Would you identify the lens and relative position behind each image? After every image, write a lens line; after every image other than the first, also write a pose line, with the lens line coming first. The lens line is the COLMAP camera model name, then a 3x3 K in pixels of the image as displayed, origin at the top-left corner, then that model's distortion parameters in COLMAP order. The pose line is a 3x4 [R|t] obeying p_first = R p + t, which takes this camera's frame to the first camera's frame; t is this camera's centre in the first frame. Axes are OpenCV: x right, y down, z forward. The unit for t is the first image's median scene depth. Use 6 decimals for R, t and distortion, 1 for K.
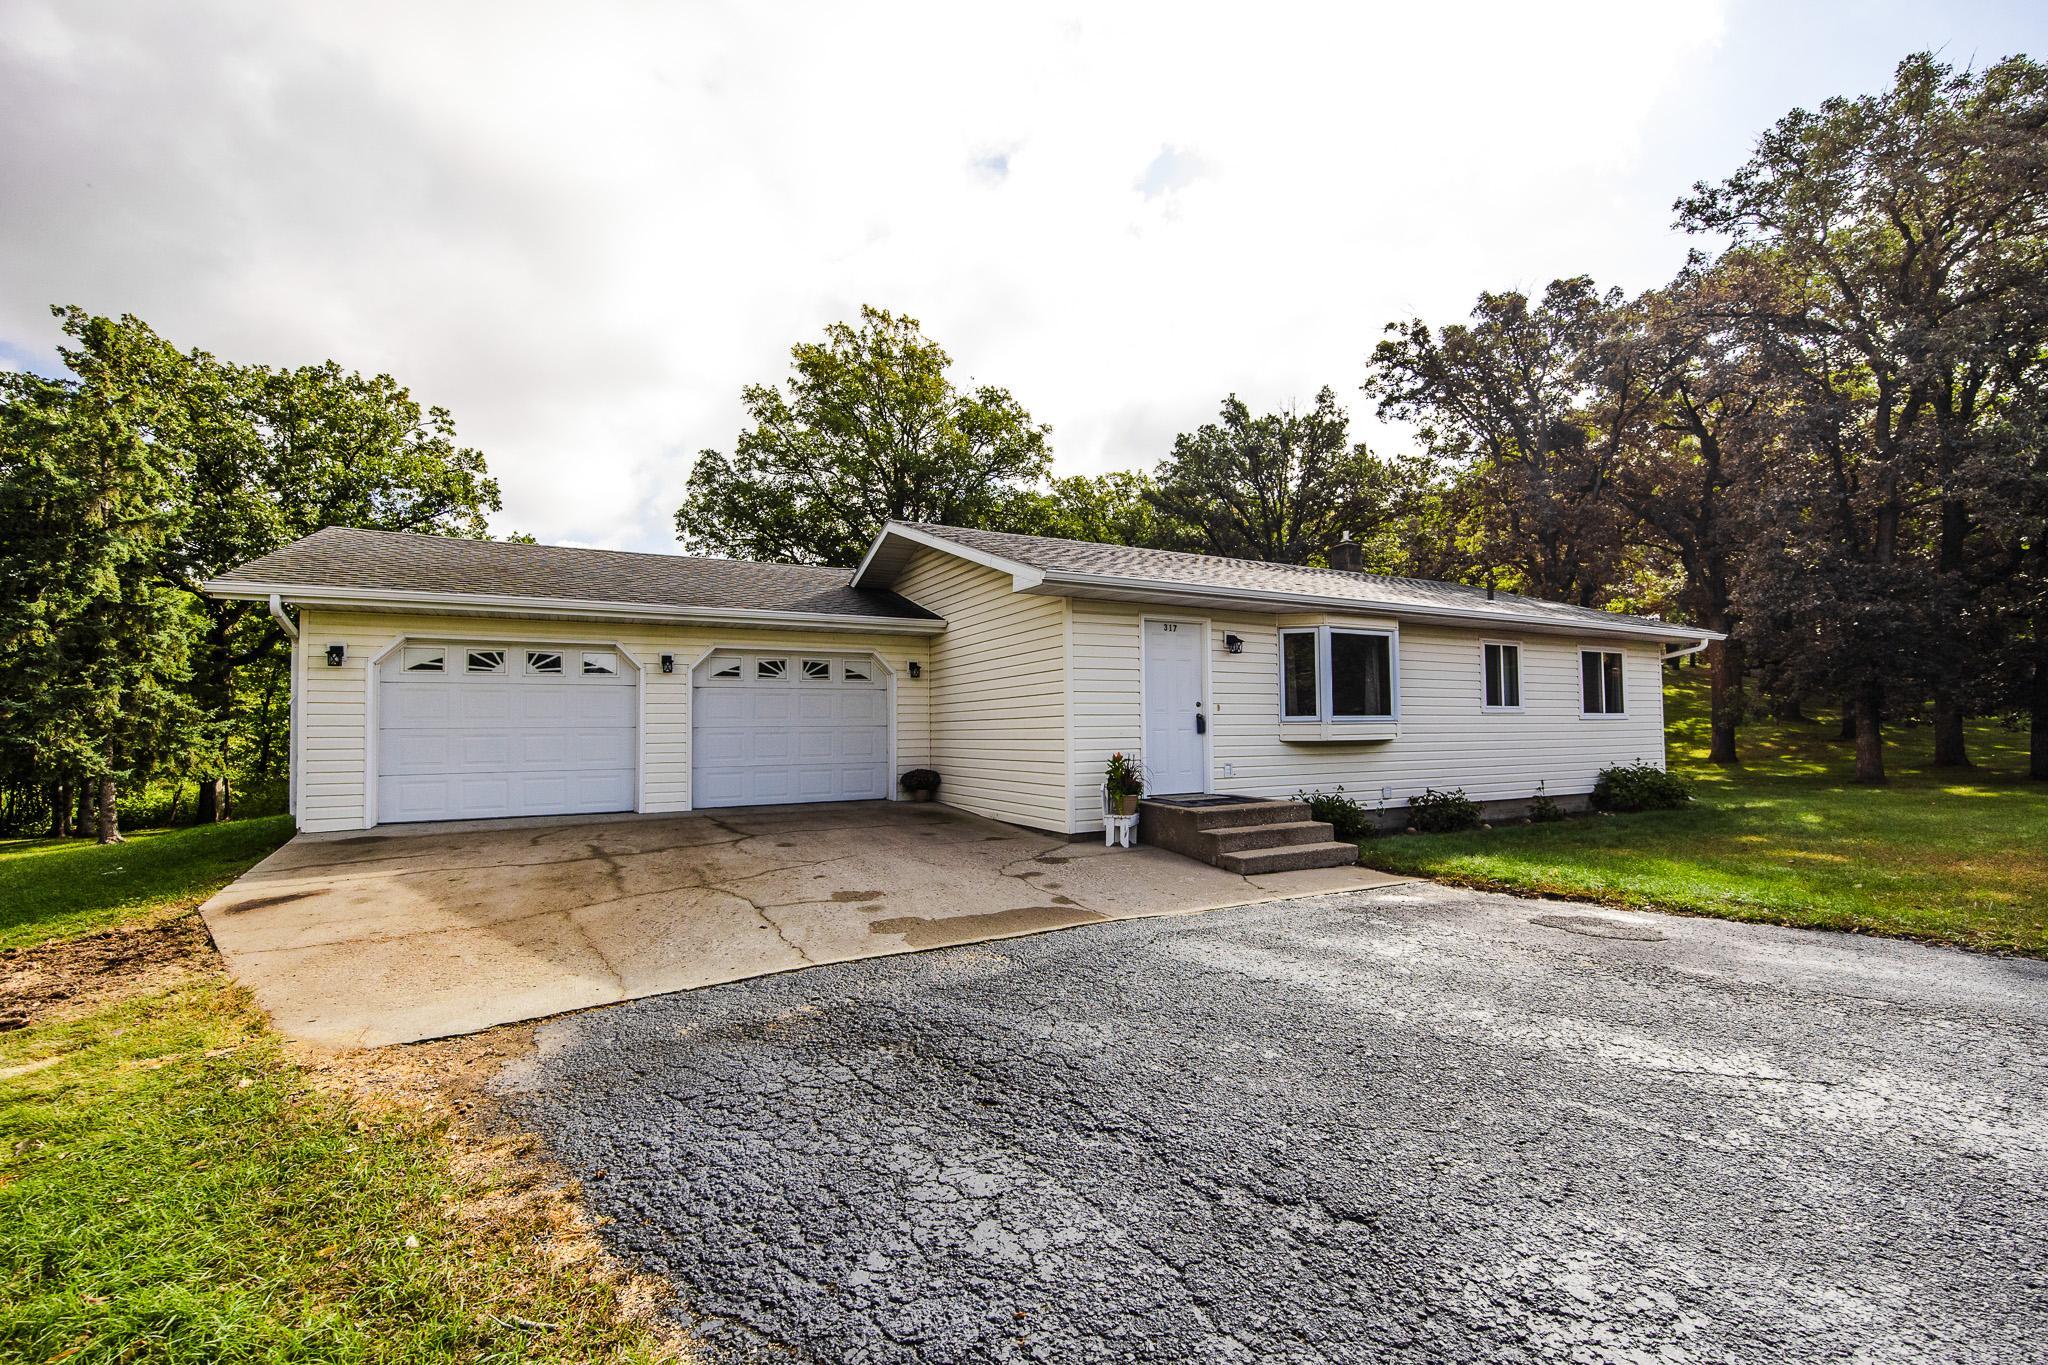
lens RADIAL K [[855.6, 0, 1042.2], [0, 855.6, 680.7], [0, 0, 1]] dist [-0.002298, -0.000177]
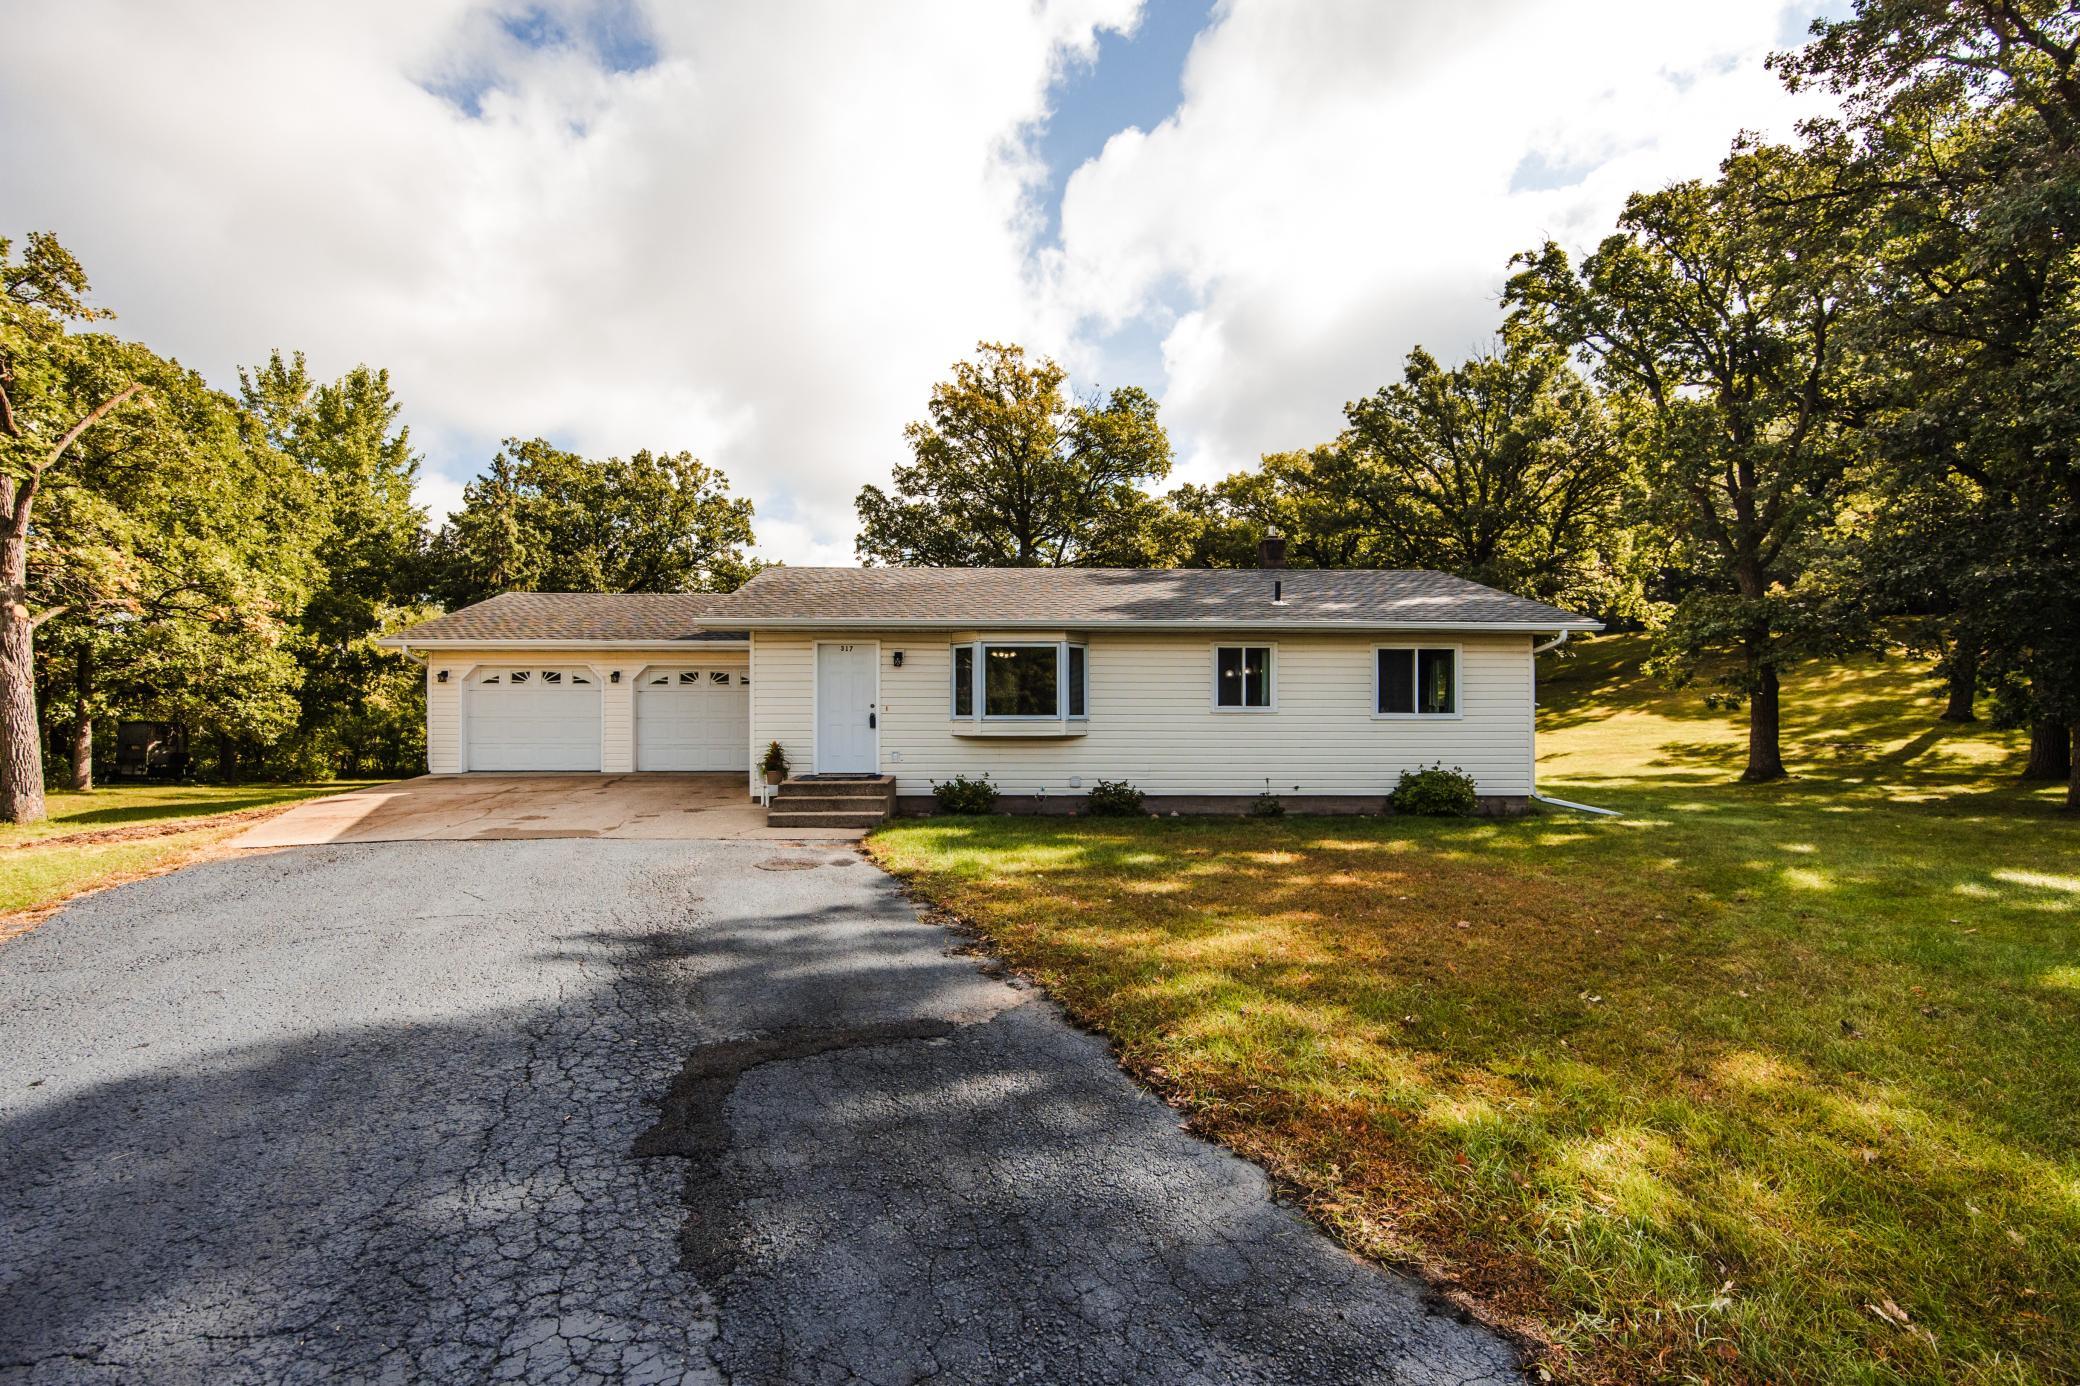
lens RADIAL K [[896.6, 0, 1014.4], [0, 896.6, 688.7], [0, 0, 1]] dist [0.000174, 0.000350]
pose [[0.892056, -0.001943, -0.451921, 0.753433], [0.014870, 0.999575, 0.025055, -0.022392], [0.451680, -0.029071, 0.891706, -0.095556]]
